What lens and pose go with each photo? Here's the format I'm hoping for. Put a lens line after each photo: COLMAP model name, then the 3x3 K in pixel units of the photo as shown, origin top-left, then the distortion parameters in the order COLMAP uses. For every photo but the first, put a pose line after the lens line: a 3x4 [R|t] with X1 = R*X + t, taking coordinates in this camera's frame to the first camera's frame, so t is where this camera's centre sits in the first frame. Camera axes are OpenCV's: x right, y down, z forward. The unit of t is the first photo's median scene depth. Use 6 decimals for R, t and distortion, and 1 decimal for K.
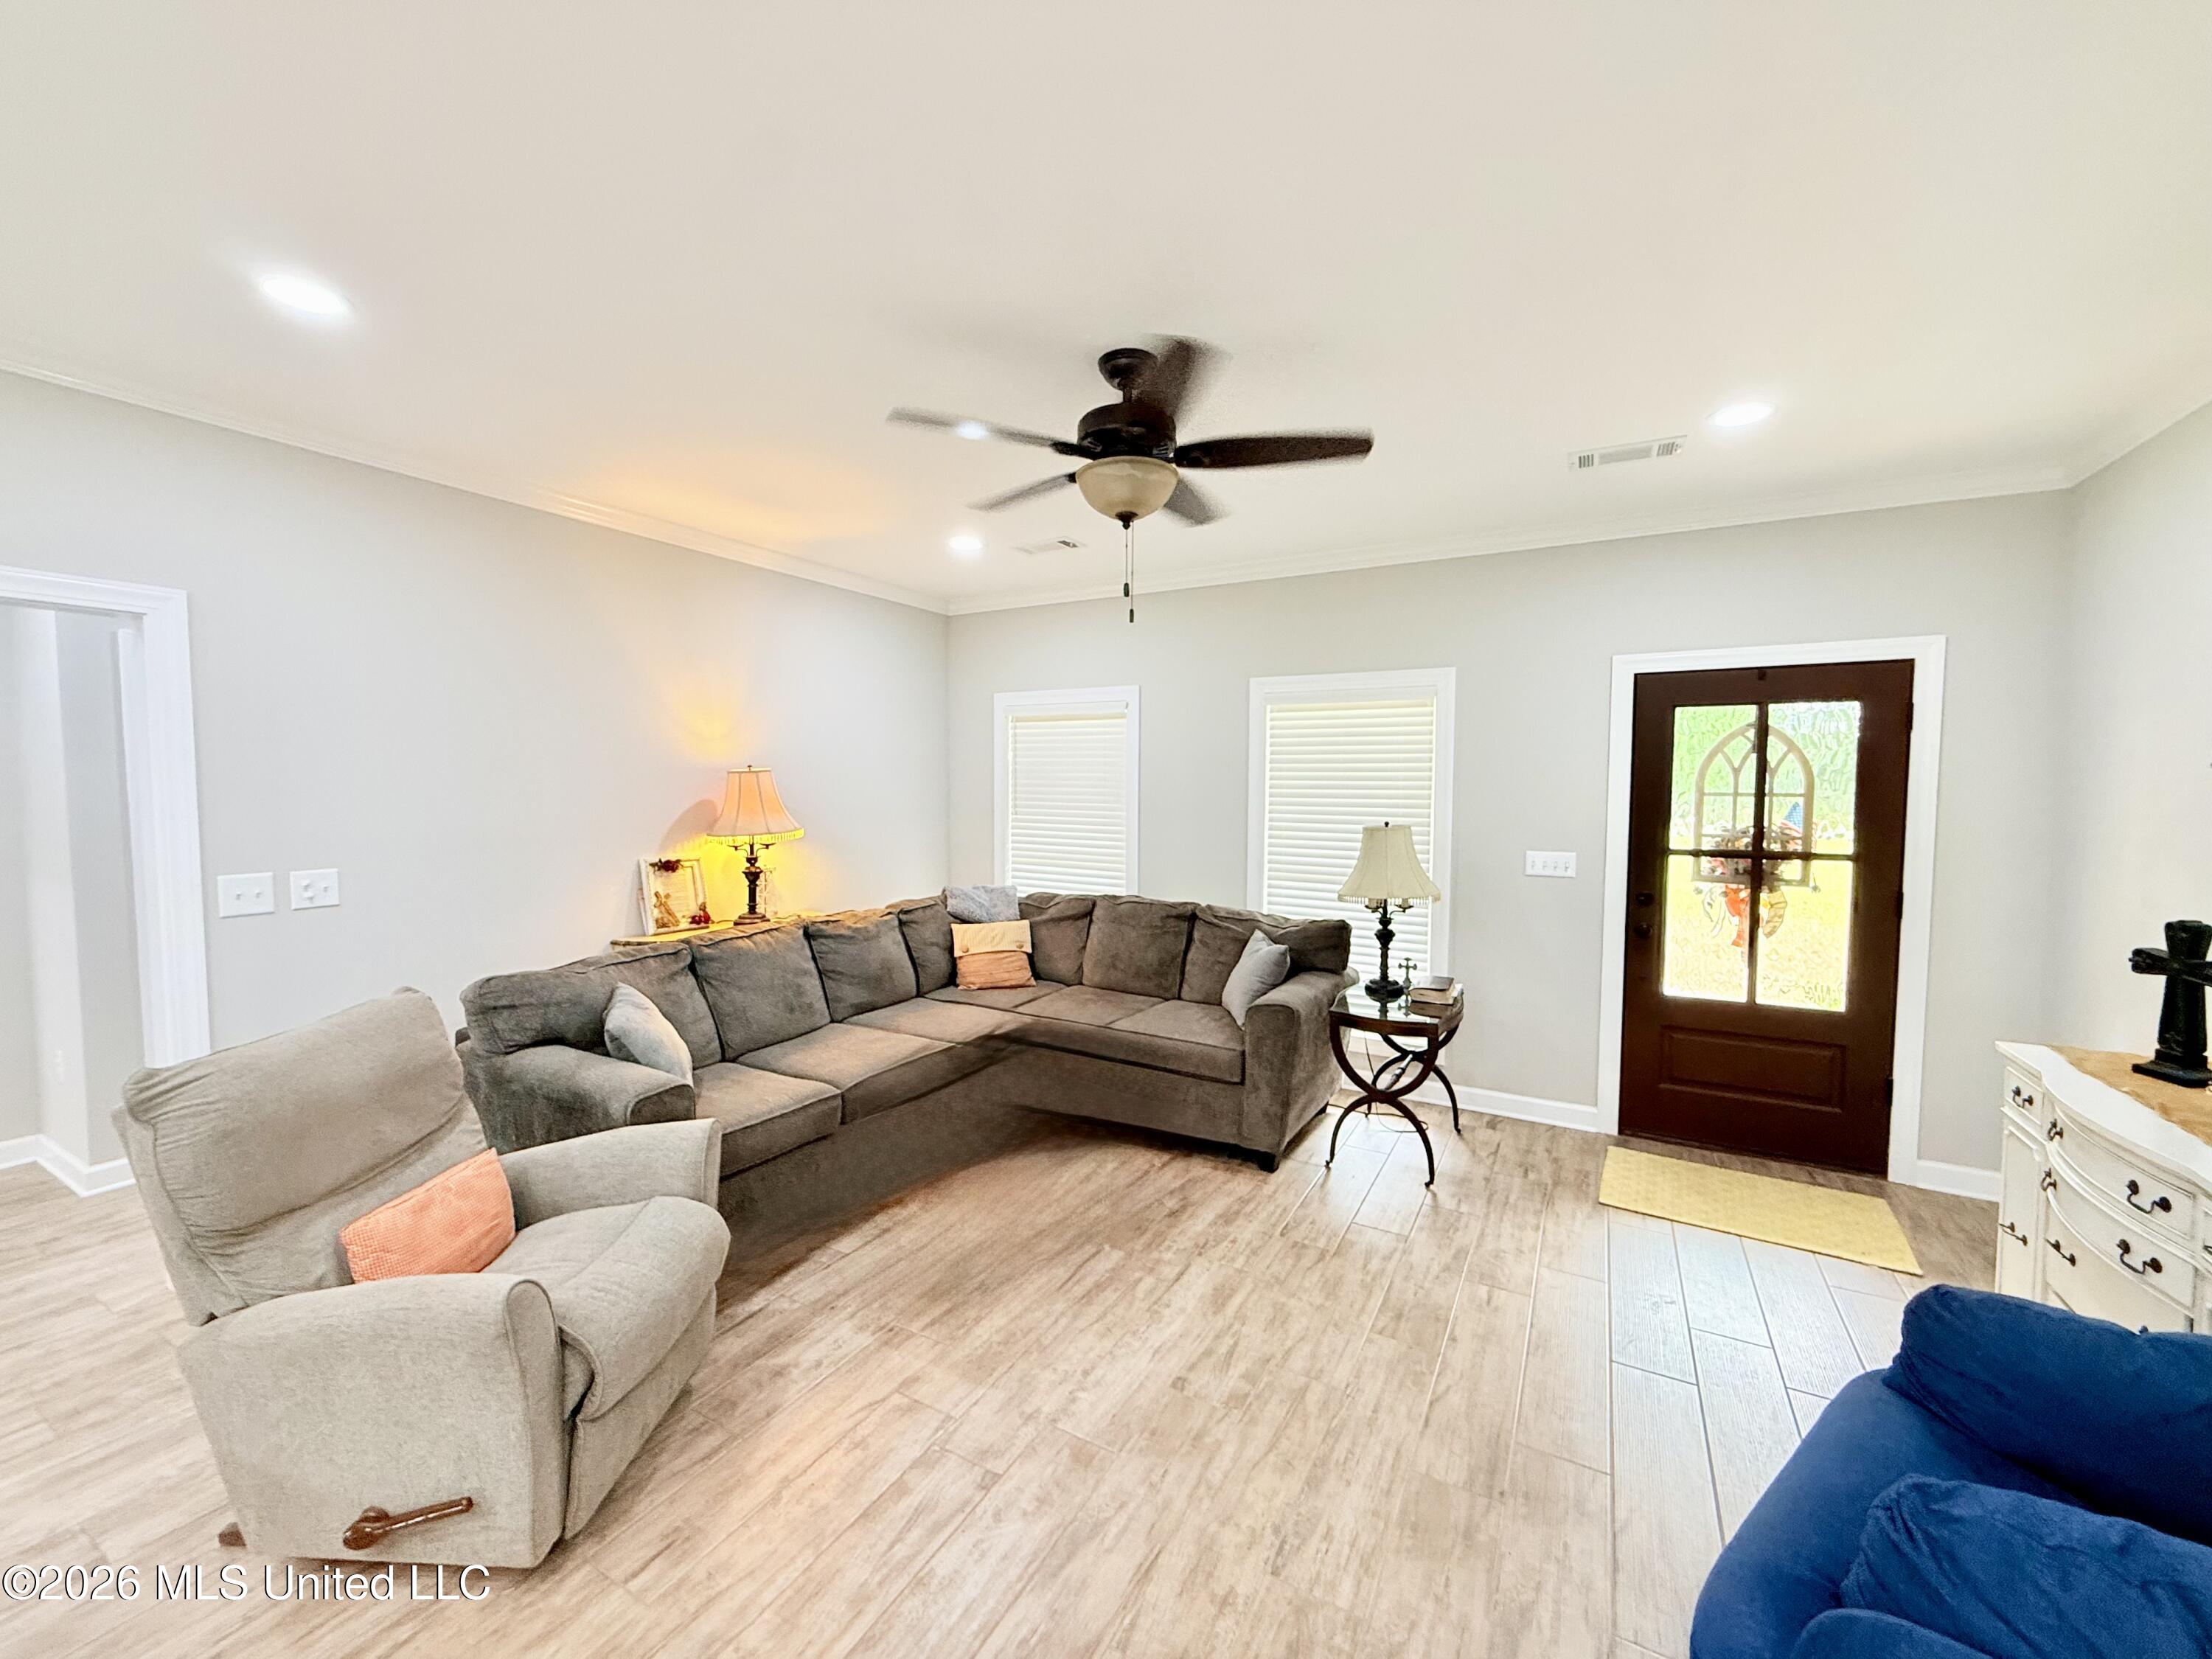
lens RADIAL K [[881.7, 0, 1110.3], [0, 881.7, 829.1], [0, 0, 1]] dist [0.000570, -0.000224]
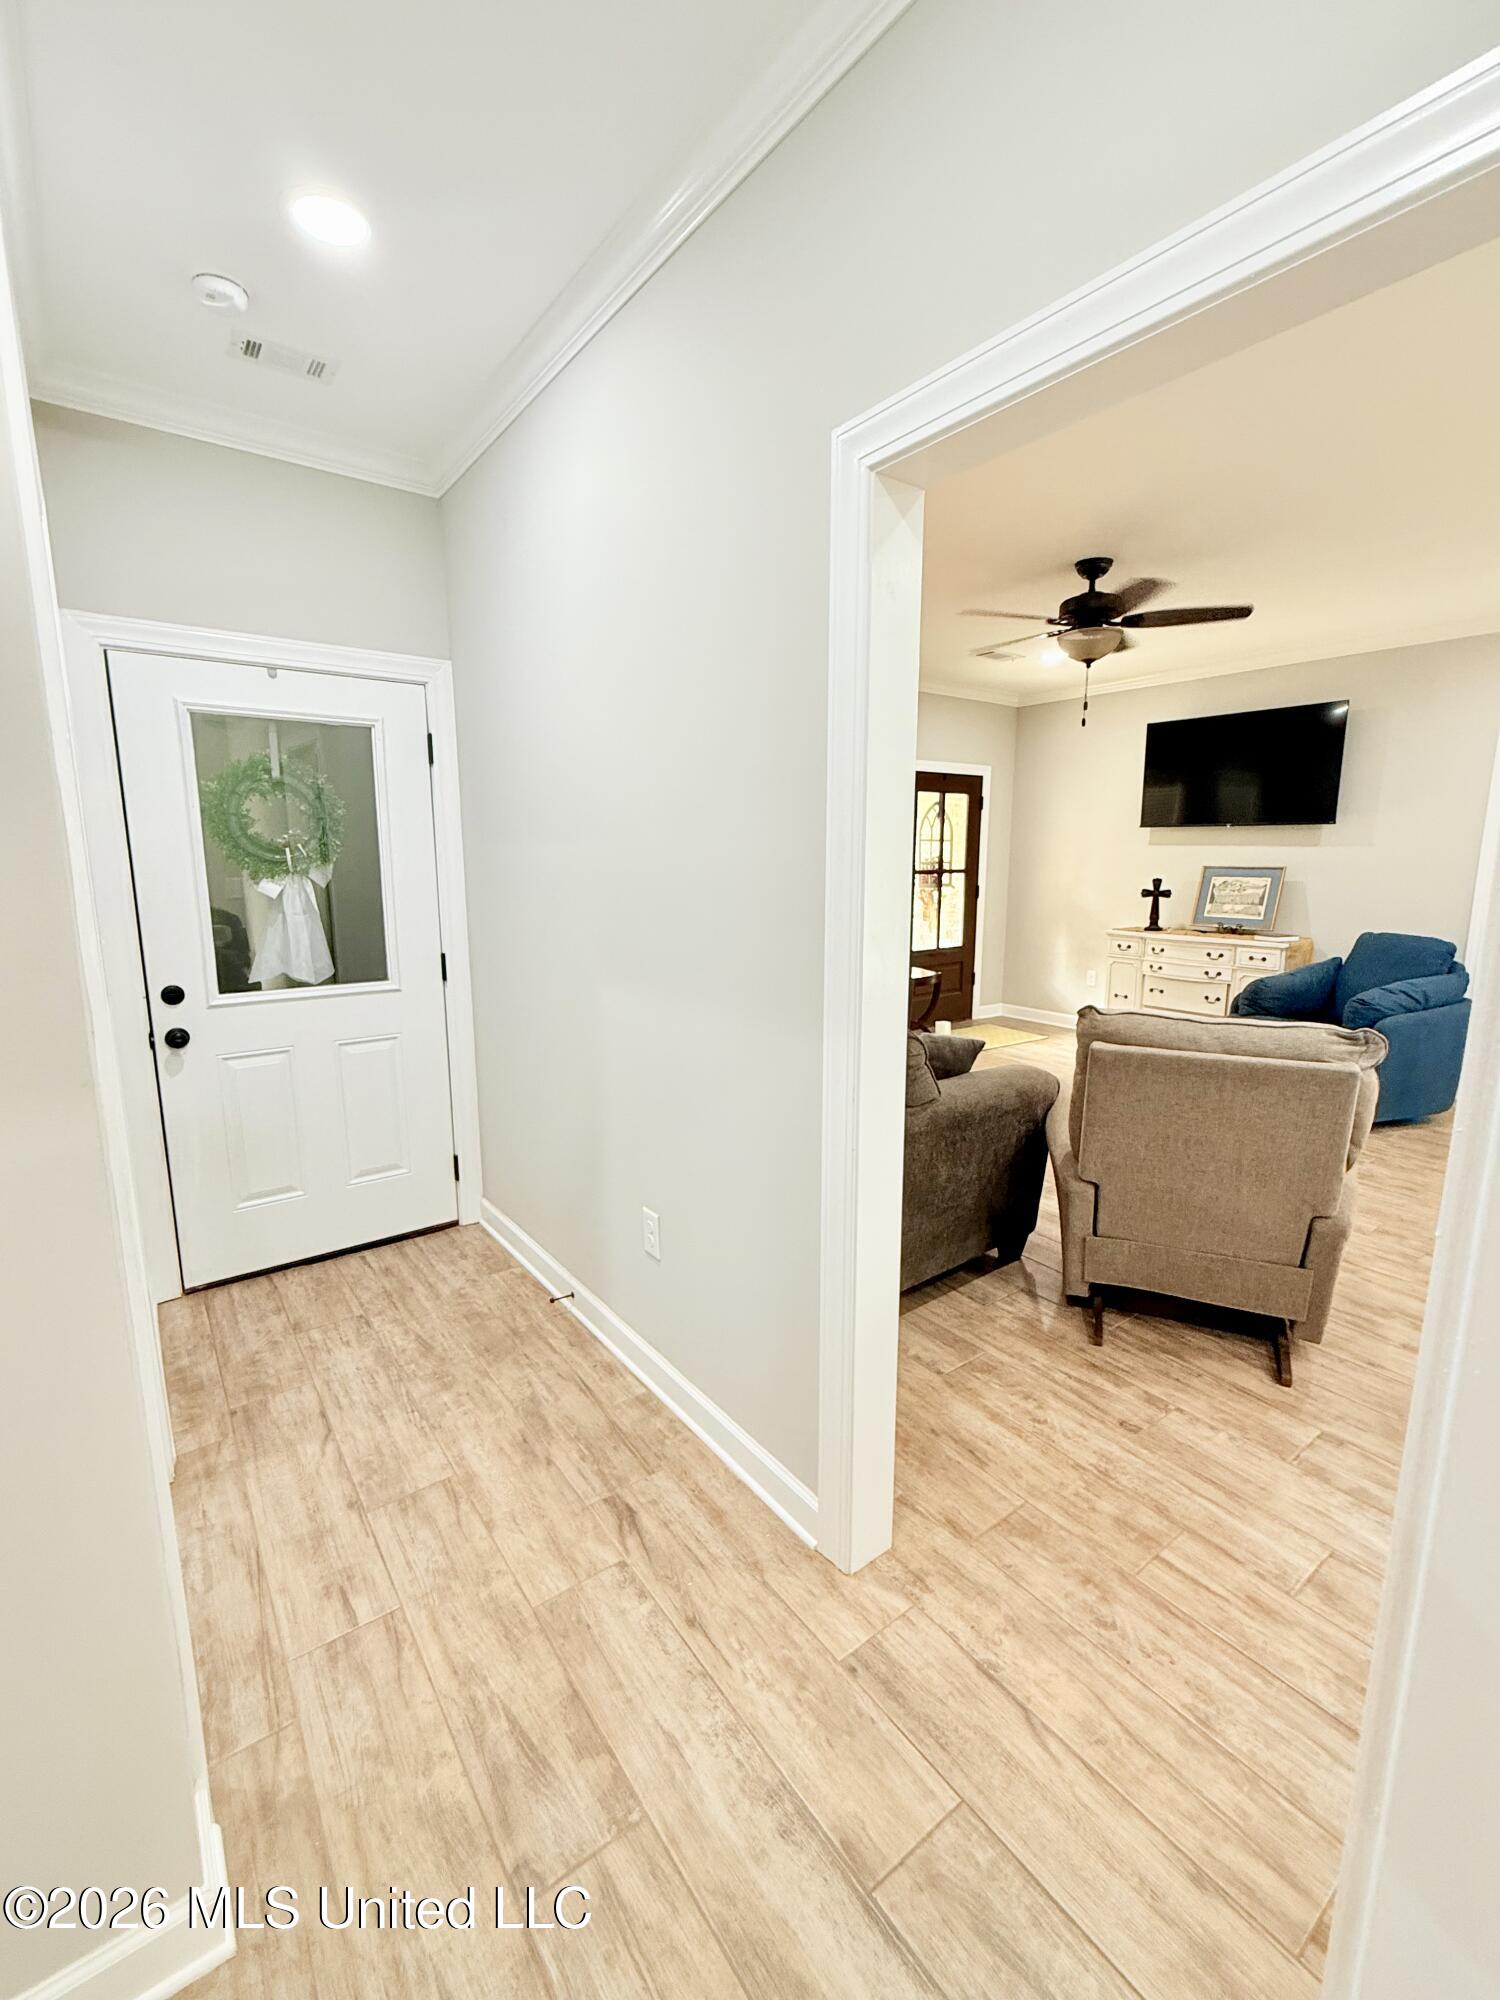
lens RADIAL K [[865.6, 0, 748.6], [0, 865.6, 998.8], [0, 0, 1]] dist [-0.003517, 0.000510]
pose [[0.401902, -0.156893, 0.902142, -1.238994], [0.049098, 0.987487, 0.149863, -0.000840], [-0.914365, -0.015937, 0.404576, 0.629714]]
